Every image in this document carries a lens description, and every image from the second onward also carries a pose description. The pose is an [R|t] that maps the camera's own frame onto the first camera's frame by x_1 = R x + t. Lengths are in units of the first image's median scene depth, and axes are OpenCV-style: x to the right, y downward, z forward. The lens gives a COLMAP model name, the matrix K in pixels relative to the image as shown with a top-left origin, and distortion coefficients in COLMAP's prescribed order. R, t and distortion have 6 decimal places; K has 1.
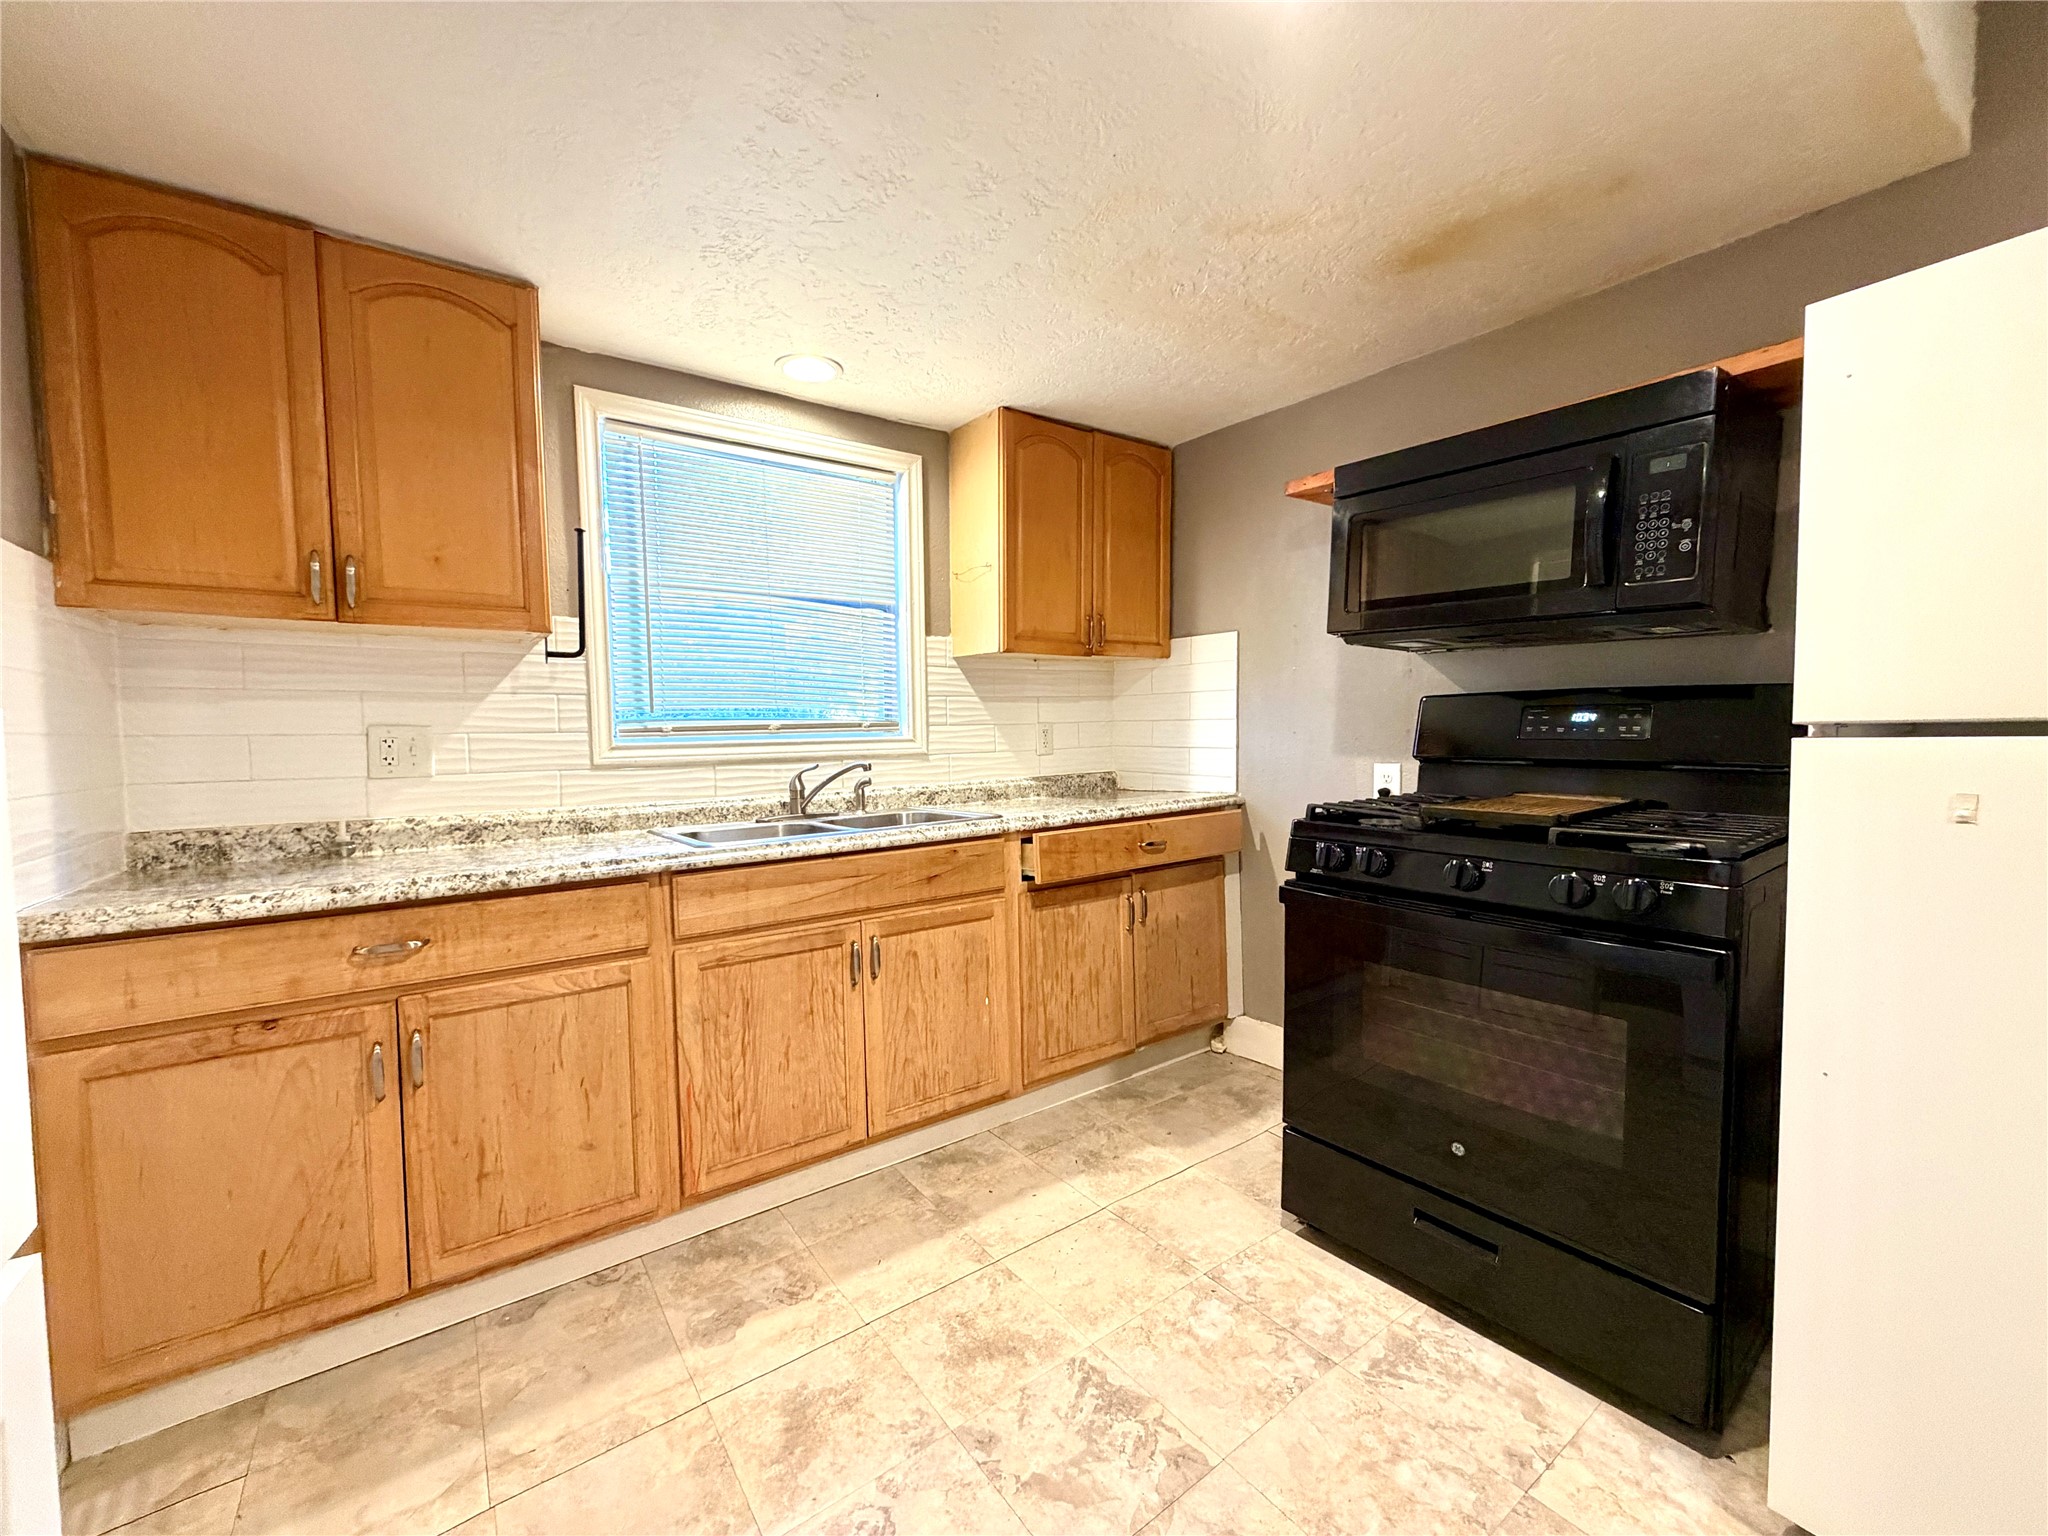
lens RADIAL K [[815.9, 0, 1017.8], [0, 815.9, 771.0], [0, 0, 1]] dist [-0.000586, -0.000025]
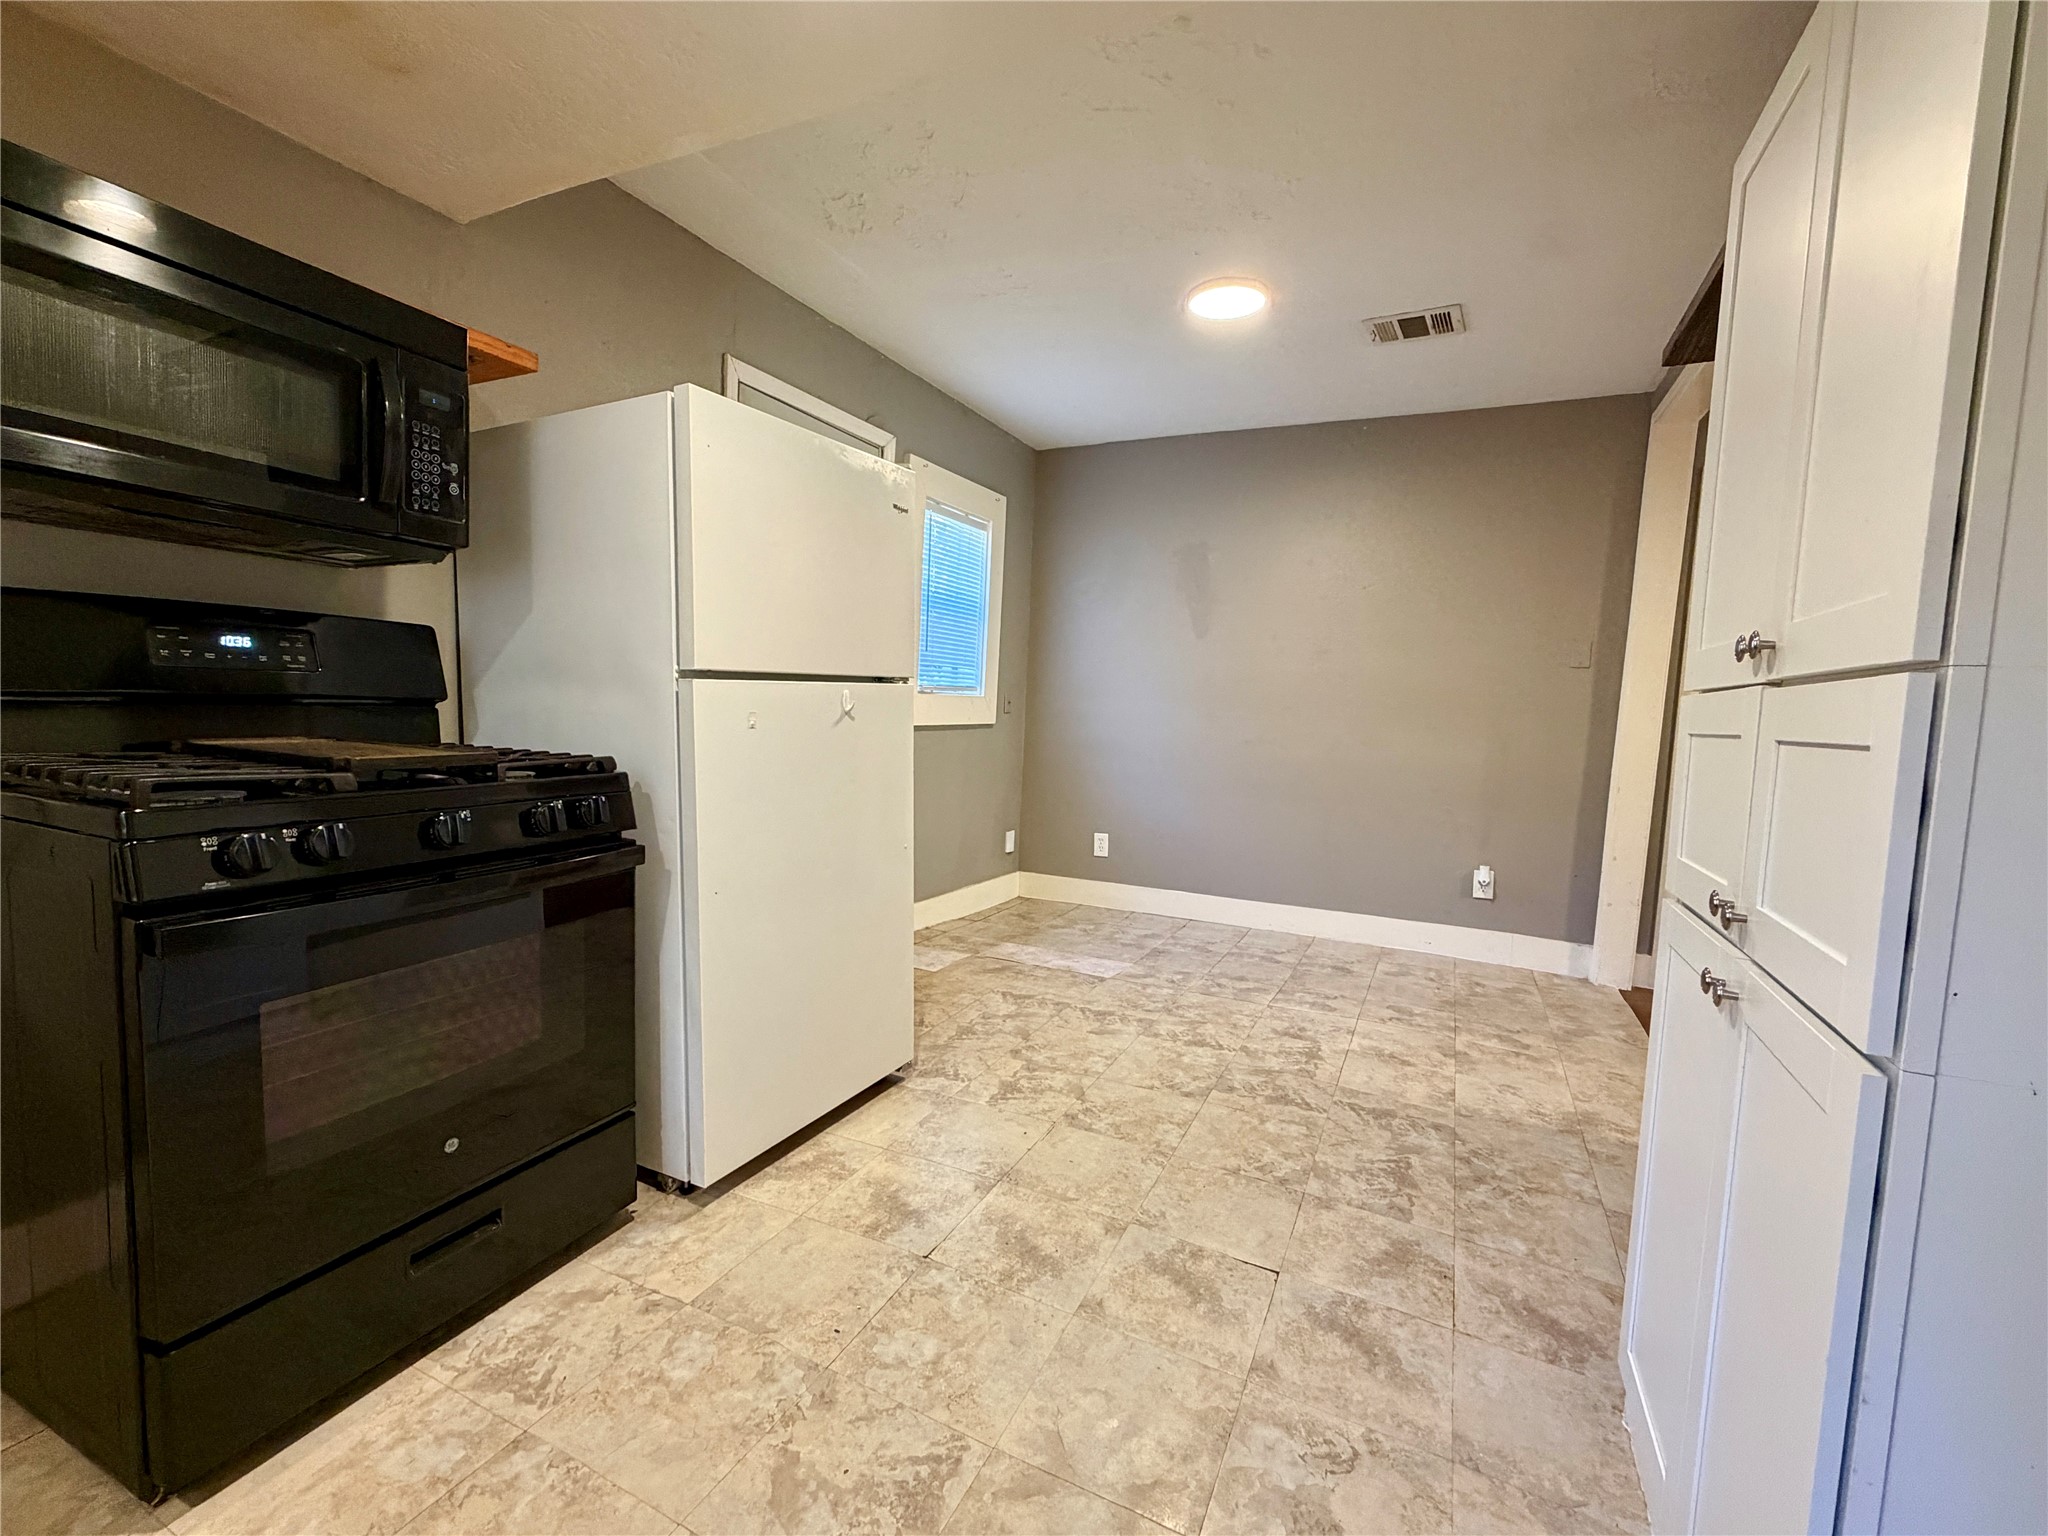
lens RADIAL K [[894.3, 0, 1022.2], [0, 894.3, 772.6], [0, 0, 1]] dist [0.000752, -0.000325]
pose [[-0.471329, -0.087854, 0.877571, -0.459328], [0.011562, 0.994325, 0.105752, -0.021867], [-0.881882, 0.059990, -0.467638, 0.738926]]
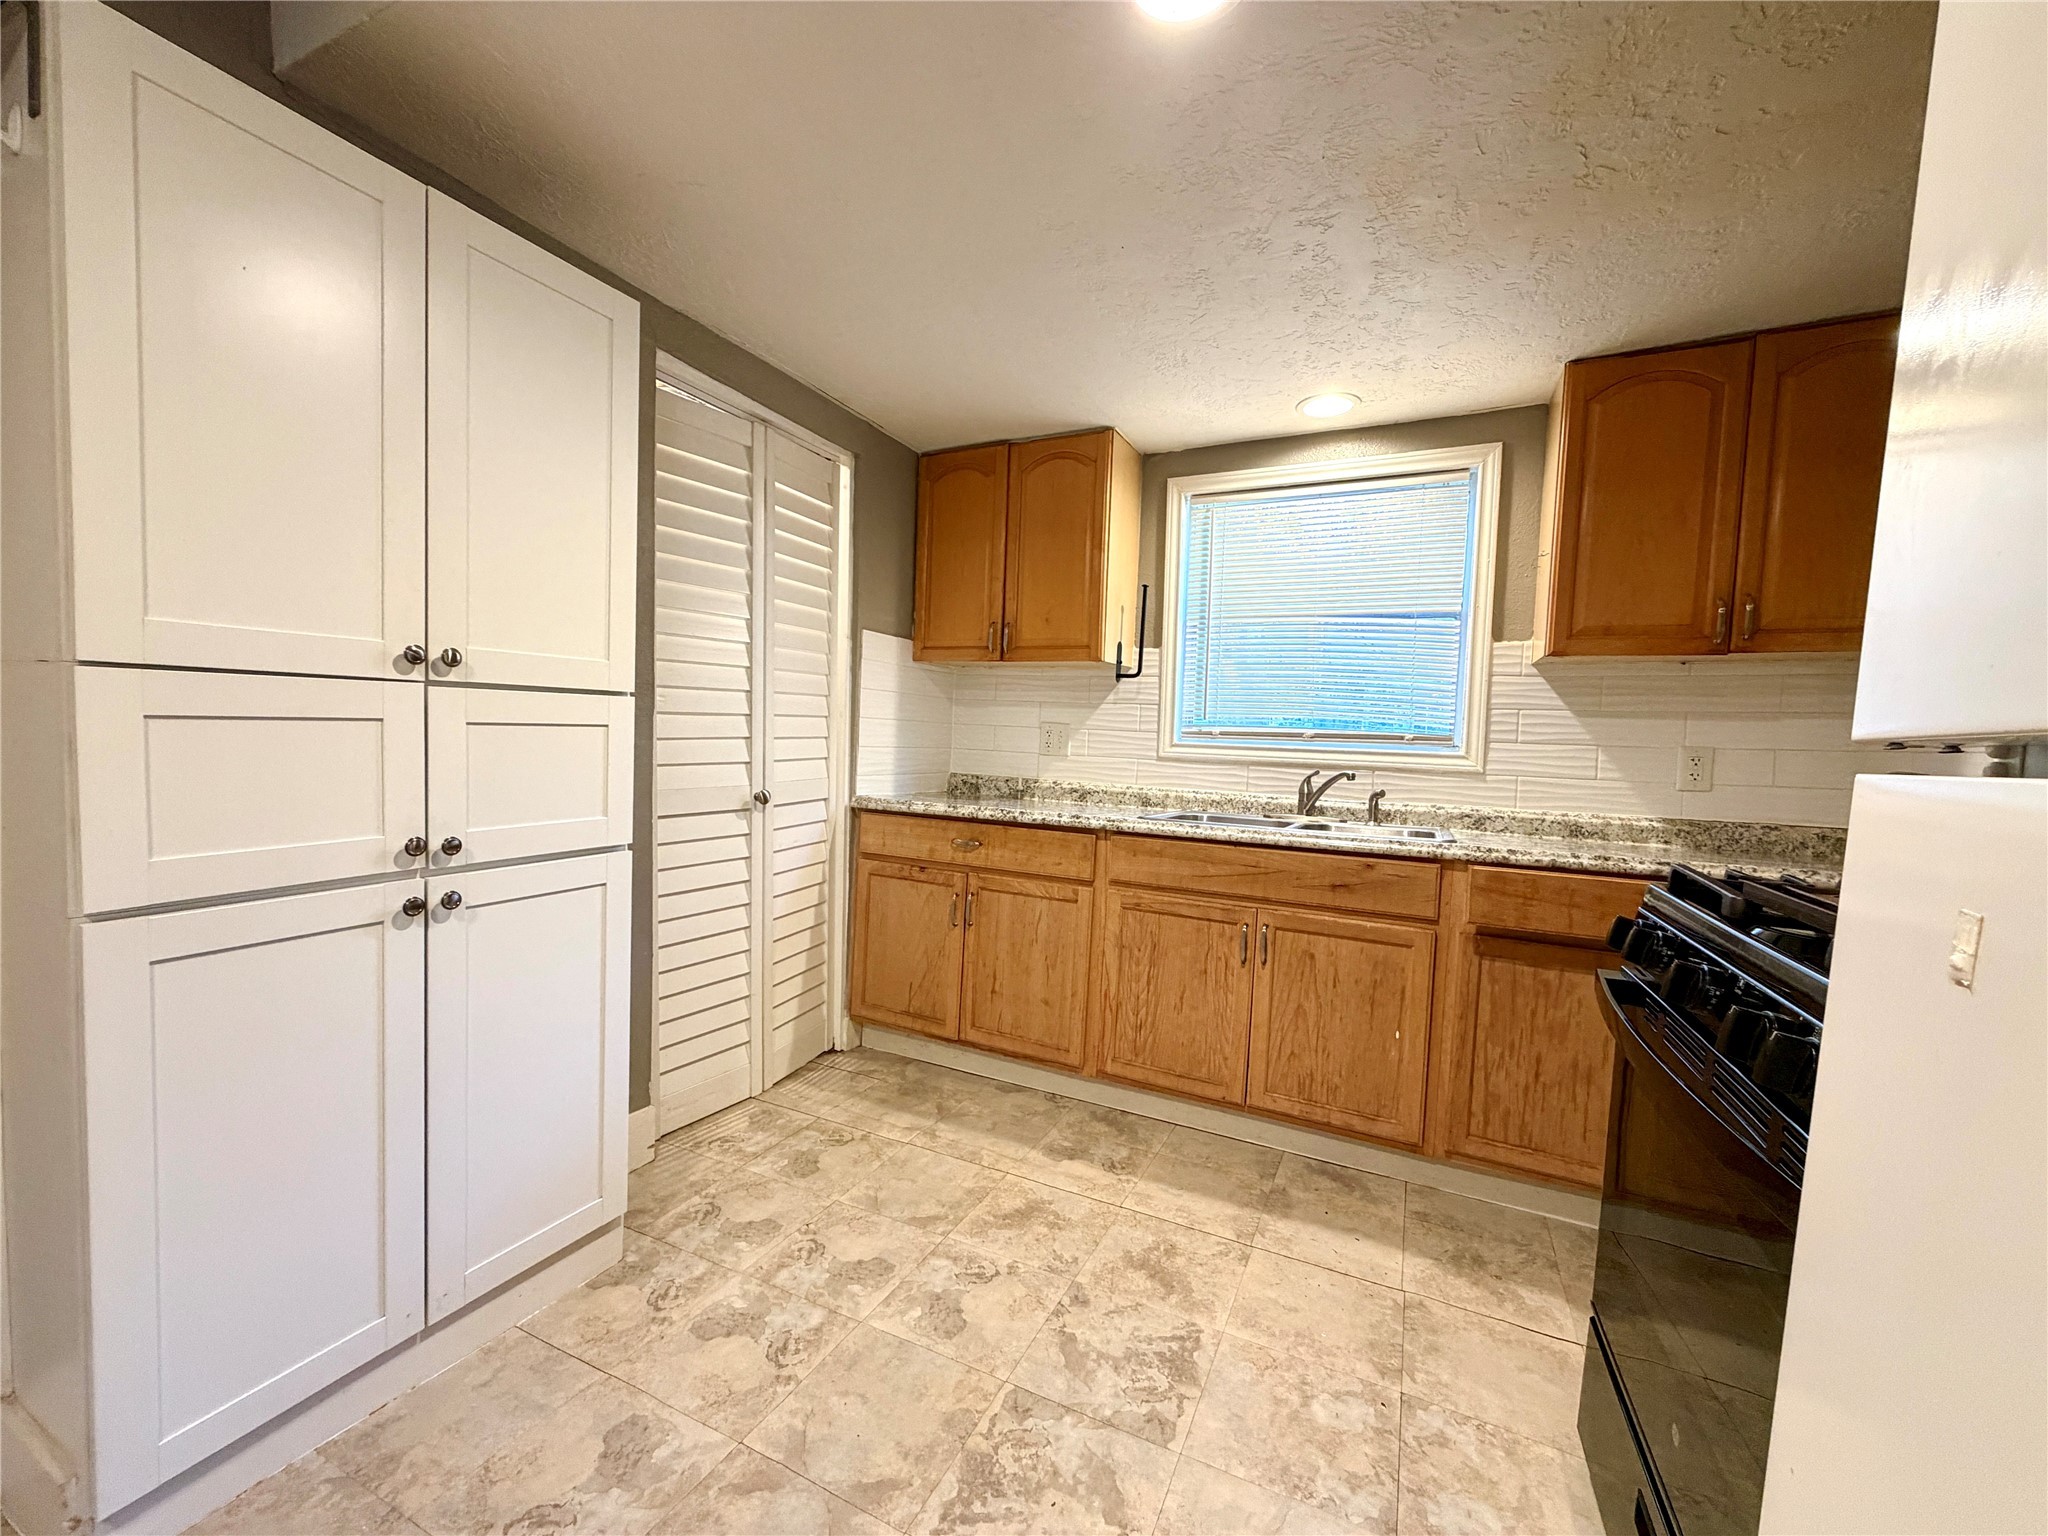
lens RADIAL K [[815.9, 0, 1017.8], [0, 815.9, 771.0], [0, 0, 1]] dist [-0.000586, -0.000025]
pose [[0.464595, 0.072436, -0.882556, 0.679944], [-0.094225, 0.995034, 0.032066, -0.006548], [0.880496, 0.068262, 0.469113, 0.200410]]
